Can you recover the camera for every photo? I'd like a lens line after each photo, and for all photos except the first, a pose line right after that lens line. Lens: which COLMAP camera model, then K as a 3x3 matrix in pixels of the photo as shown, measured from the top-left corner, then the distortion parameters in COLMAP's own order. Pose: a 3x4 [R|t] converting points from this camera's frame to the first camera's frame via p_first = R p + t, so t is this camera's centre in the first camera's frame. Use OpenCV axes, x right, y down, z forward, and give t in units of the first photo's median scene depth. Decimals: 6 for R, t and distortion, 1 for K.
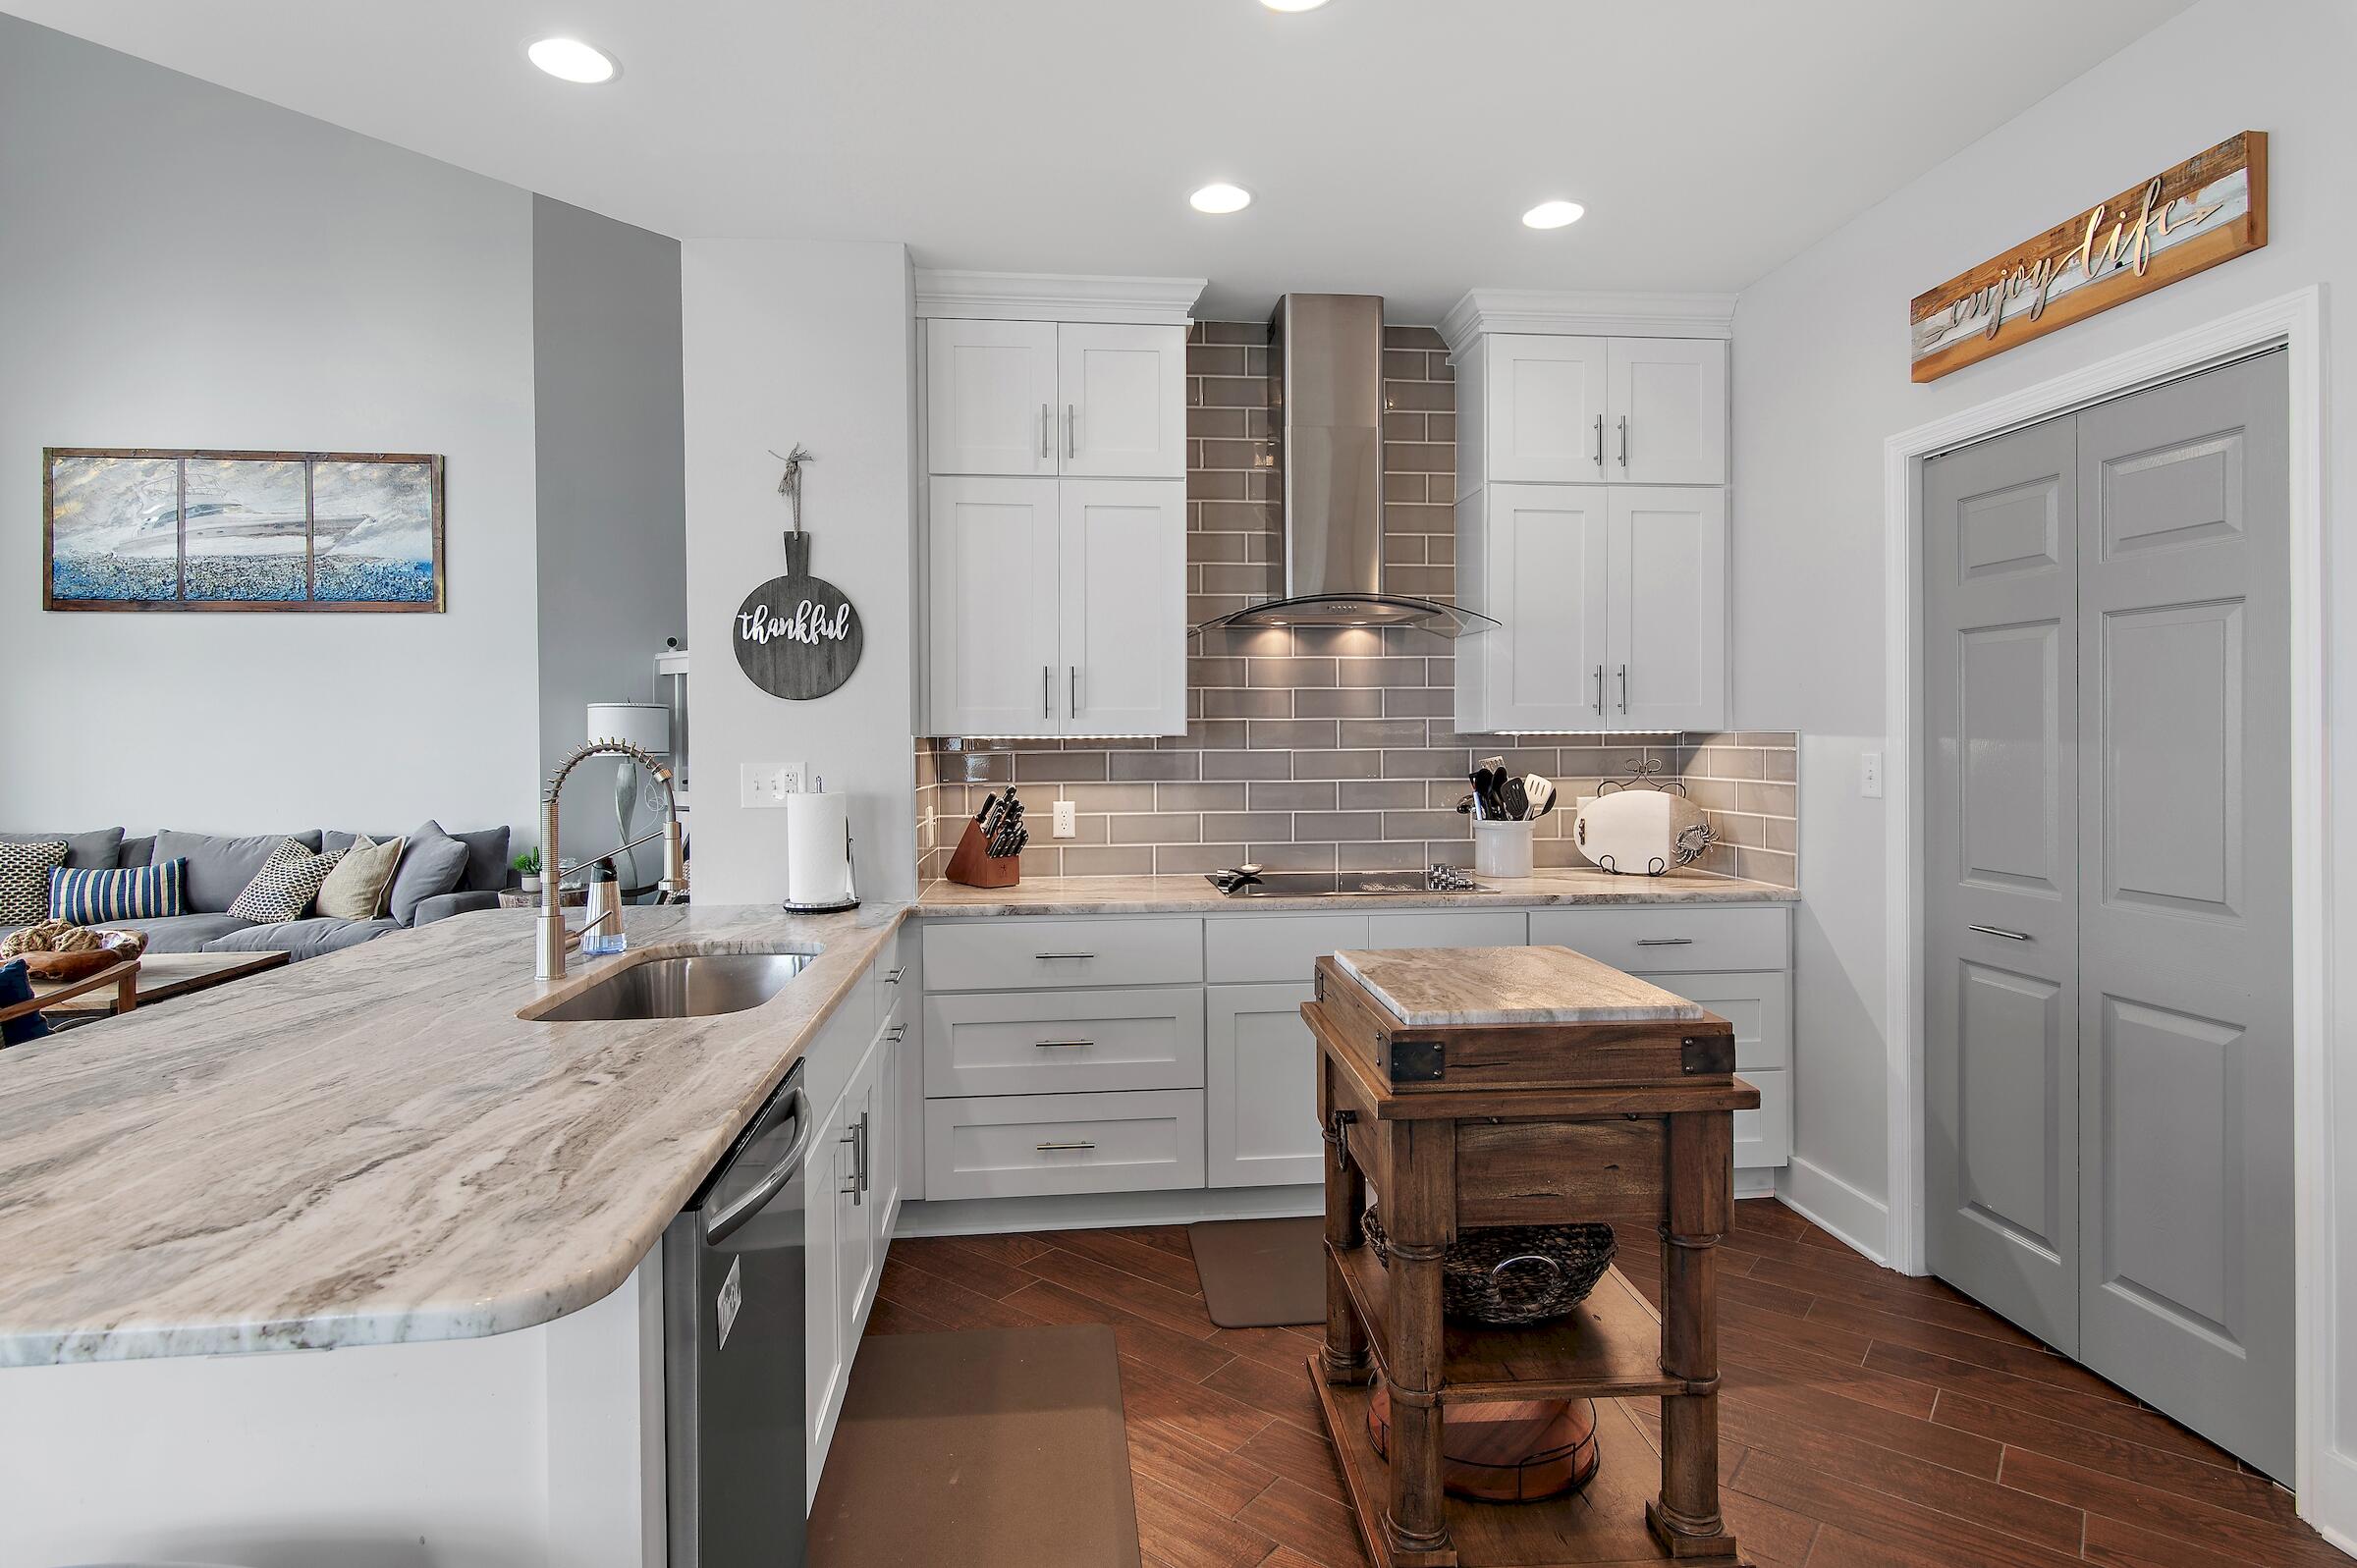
lens RADIAL K [[1206.4, 0, 1177.0], [0, 1206.4, 746.2], [0, 0, 1]] dist [0.002868, 0.000262]
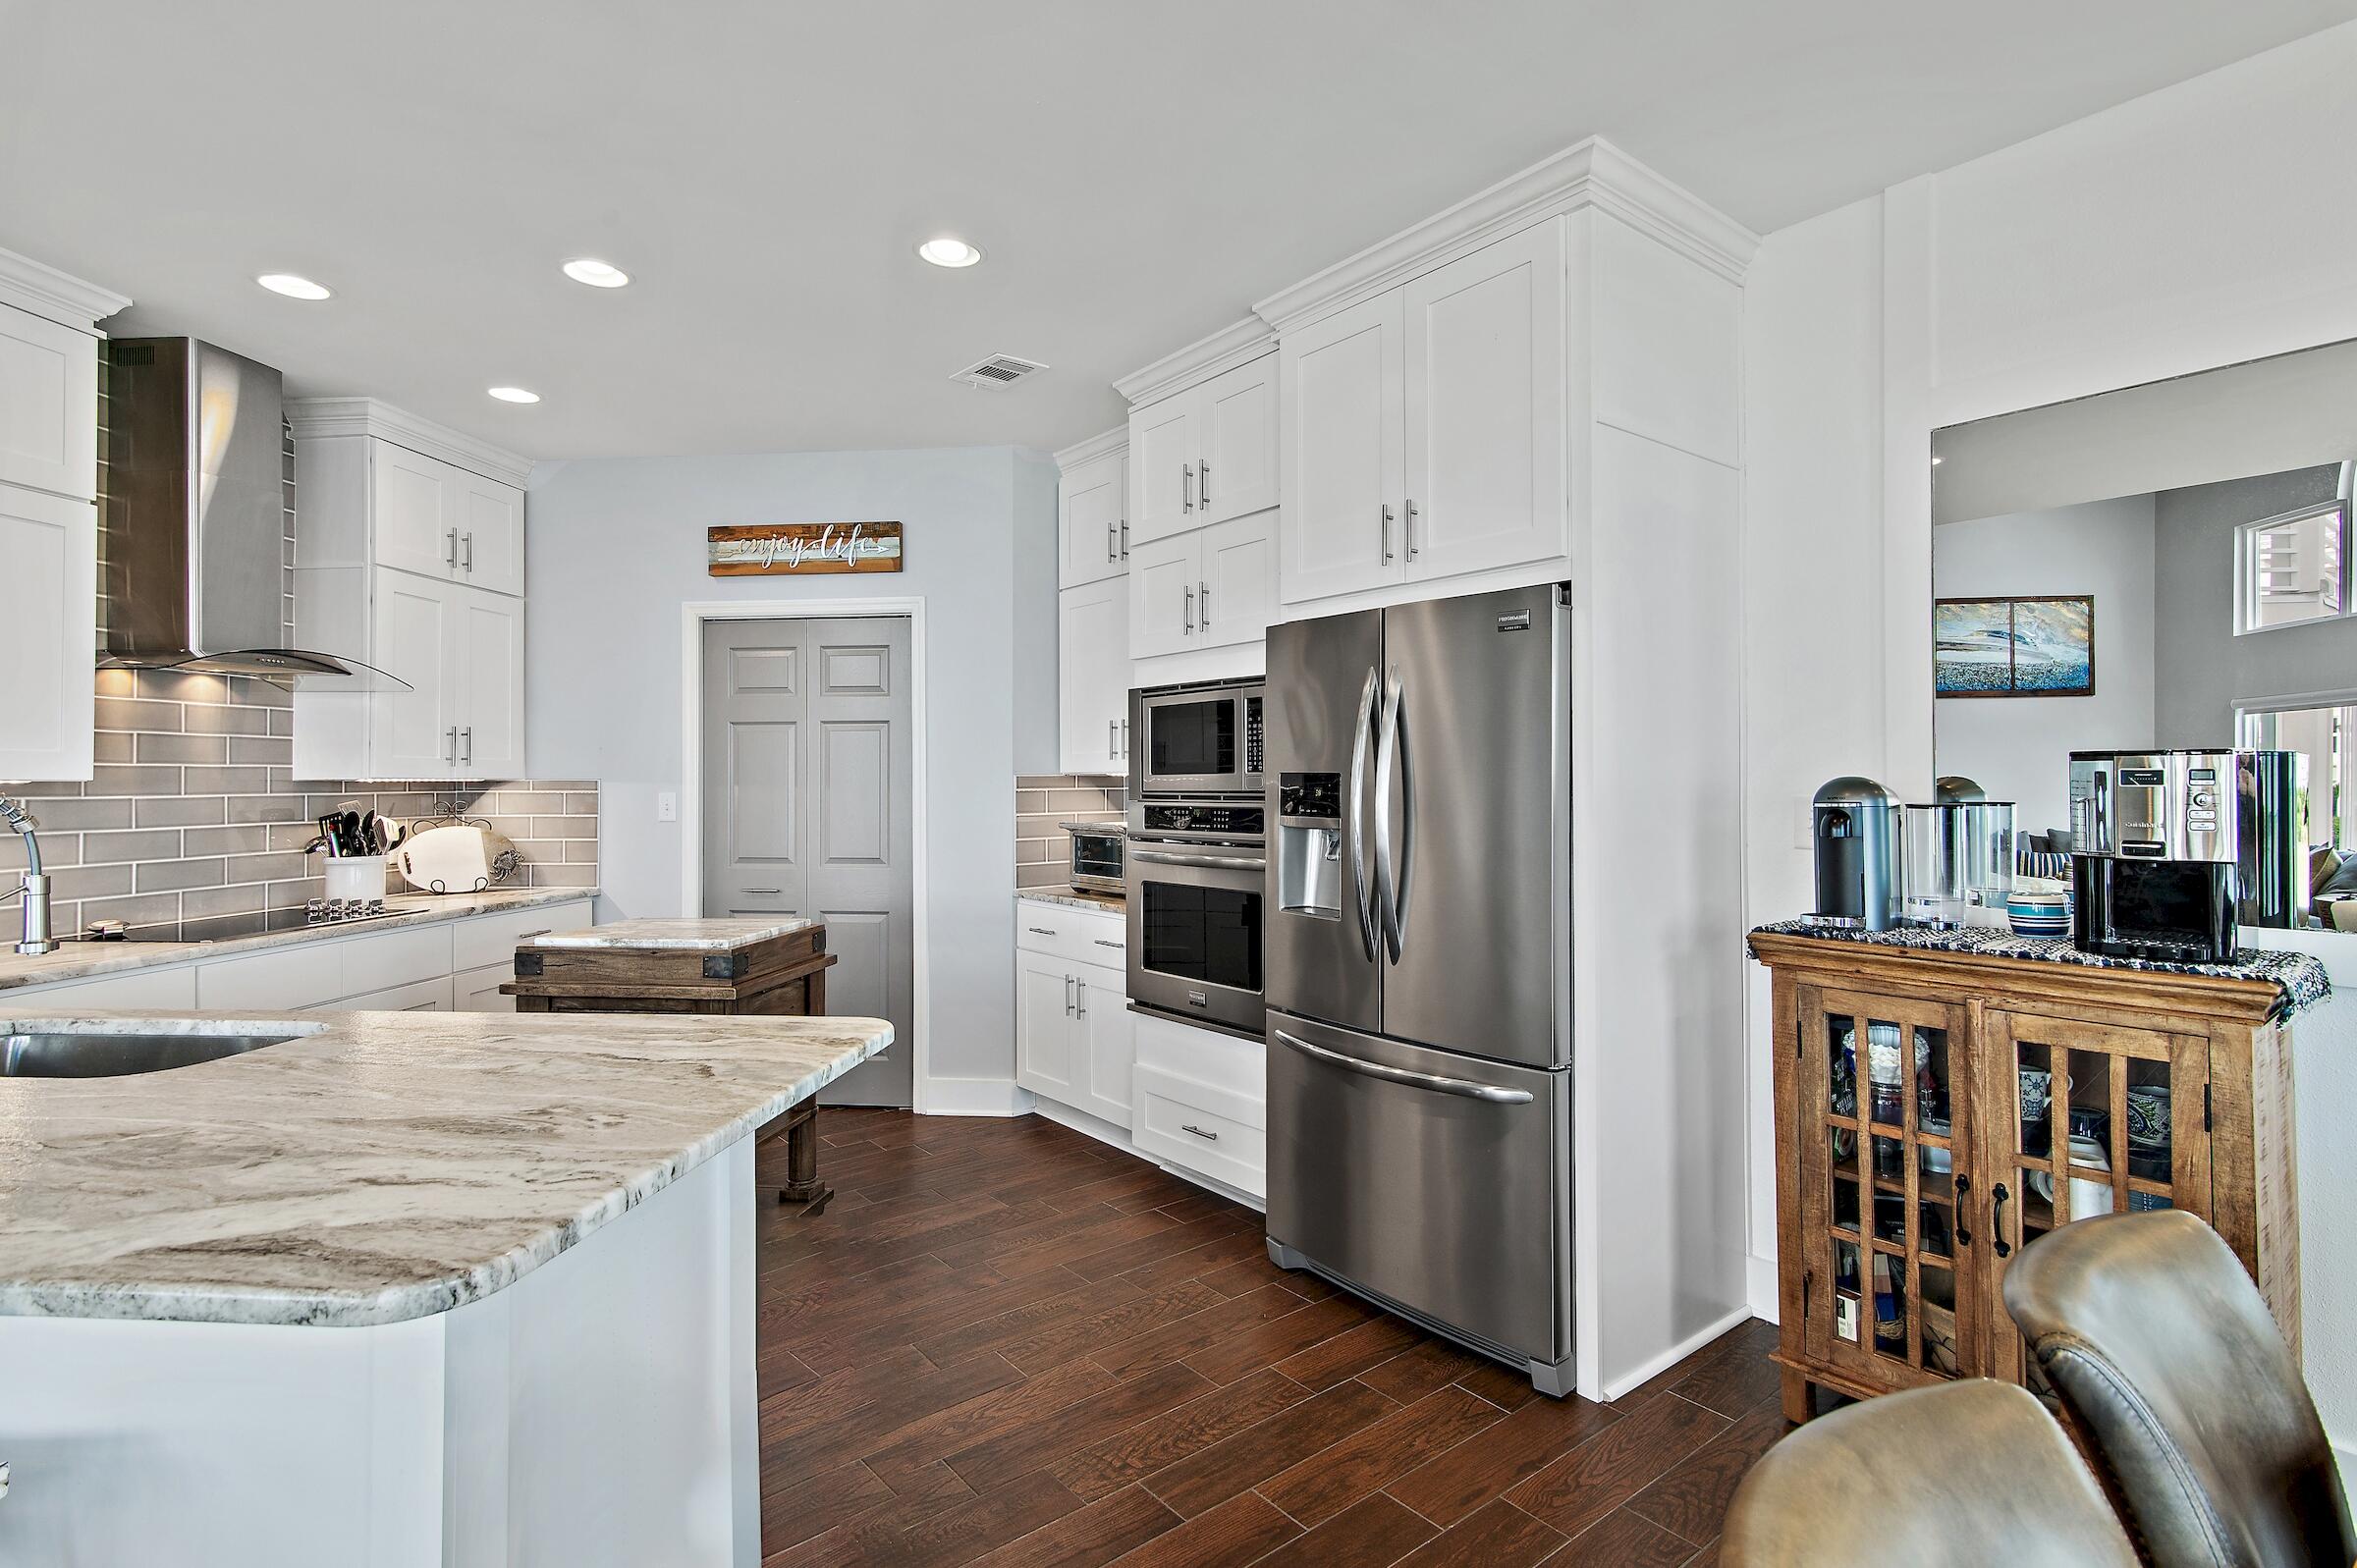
lens RADIAL K [[1155.0, 0, 1205.5], [0, 1155.0, 773.9], [0, 0, 1]] dist [0.001009, 0.000177]
pose [[0.199077, 0.010529, 0.979927, -0.750636], [0.008289, 0.999888, -0.012427, 0.004105], [-0.979949, 0.010597, 0.198968, -0.004440]]
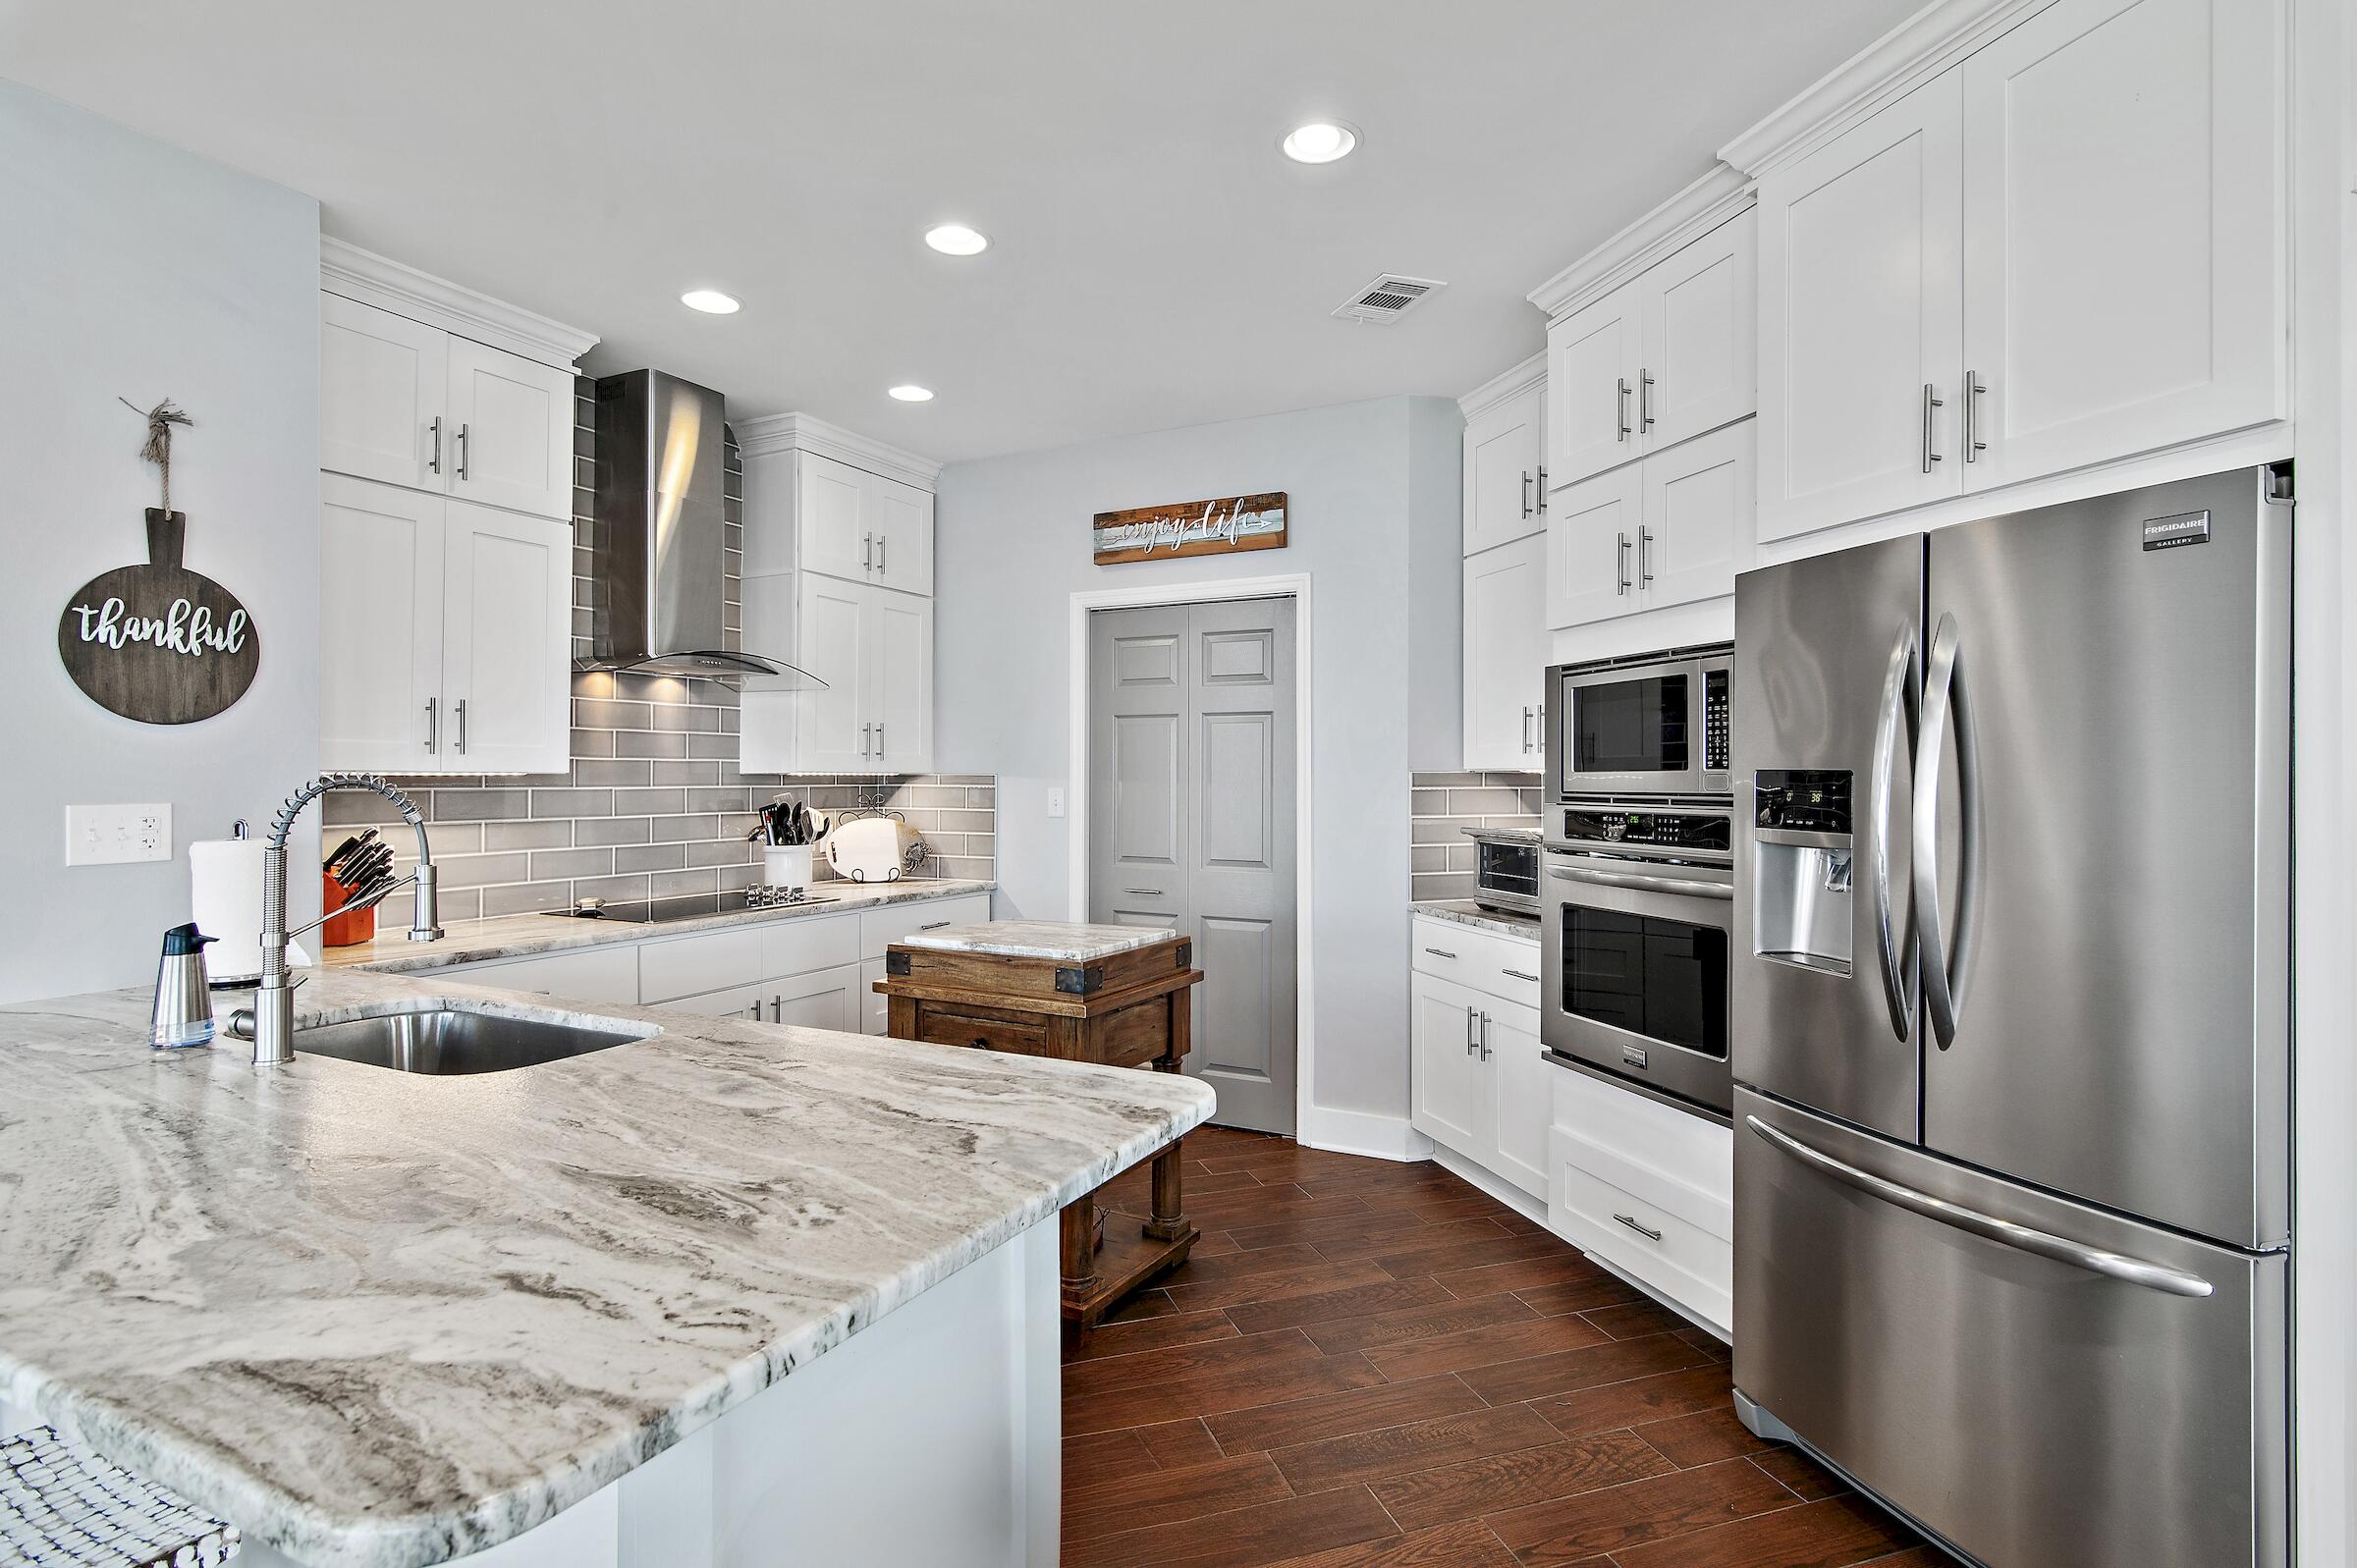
lens RADIAL K [[1173.2, 0, 1173.1], [0, 1173.2, 771.2], [0, 0, 1]] dist [0.006570, 0.000184]
pose [[0.549222, 0.011265, 0.835601, -0.594579], [-0.000472, 0.999913, -0.013170, 0.002281], [-0.835676, 0.006838, 0.549180, 0.029316]]
